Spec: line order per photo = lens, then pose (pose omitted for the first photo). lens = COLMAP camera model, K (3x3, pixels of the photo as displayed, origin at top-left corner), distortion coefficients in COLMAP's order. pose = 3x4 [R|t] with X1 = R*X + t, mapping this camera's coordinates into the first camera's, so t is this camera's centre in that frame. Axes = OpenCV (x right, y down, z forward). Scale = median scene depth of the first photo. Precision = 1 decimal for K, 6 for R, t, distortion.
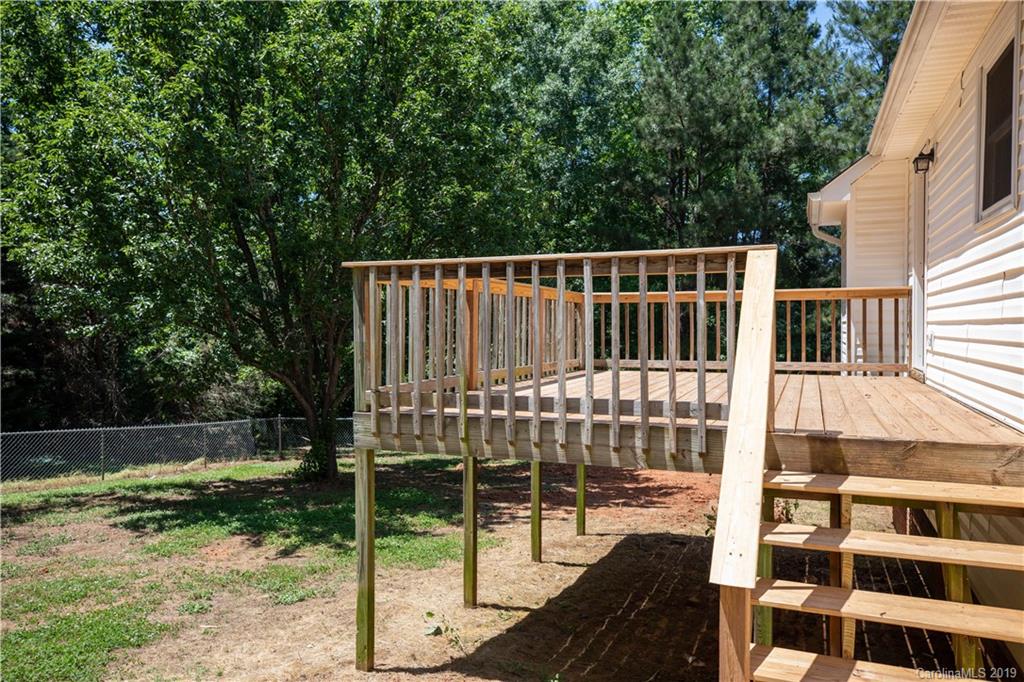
lens RADIAL K [[762.4, 0, 507.4], [0, 762.4, 336.0], [0, 0, 1]] dist [-0.000532, 0.008373]
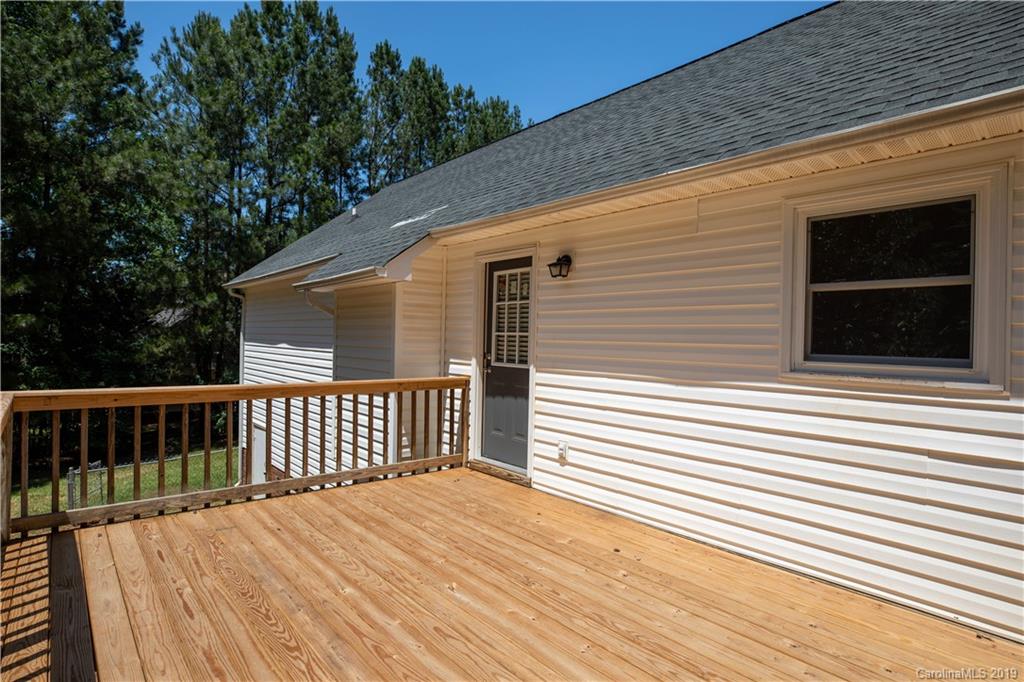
lens RADIAL K [[538.0, 0, 515.9], [0, 538.0, 335.6], [0, 0, 1]] dist [-0.013073, 0.000554]
pose [[0.448777, 0.017299, 0.893476, -0.026159], [-0.012202, 0.999838, -0.013229, -0.037542], [-0.893561, -0.004965, 0.448915, 0.212743]]
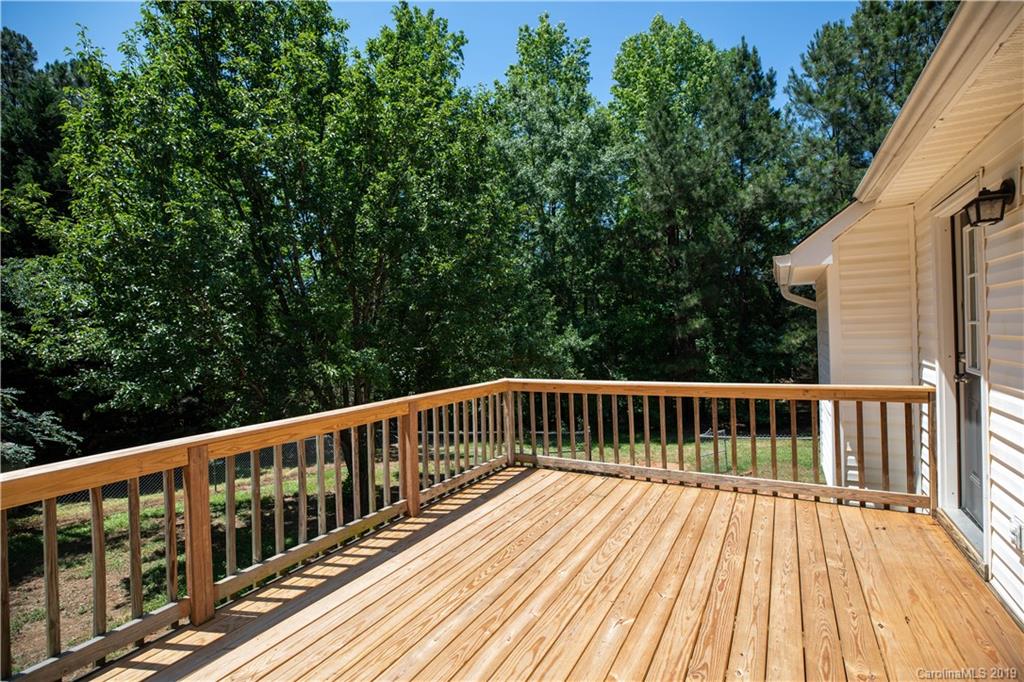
lens RADIAL K [[479.3, 0, 511.7], [0, 479.3, 335.7], [0, 0, 1]] dist [-0.033462, 0.000002]
pose [[0.989563, -0.033763, -0.140088, 0.072070], [0.033326, 0.999430, -0.005463, -0.041531], [0.140193, 0.000738, 0.990124, 0.178801]]
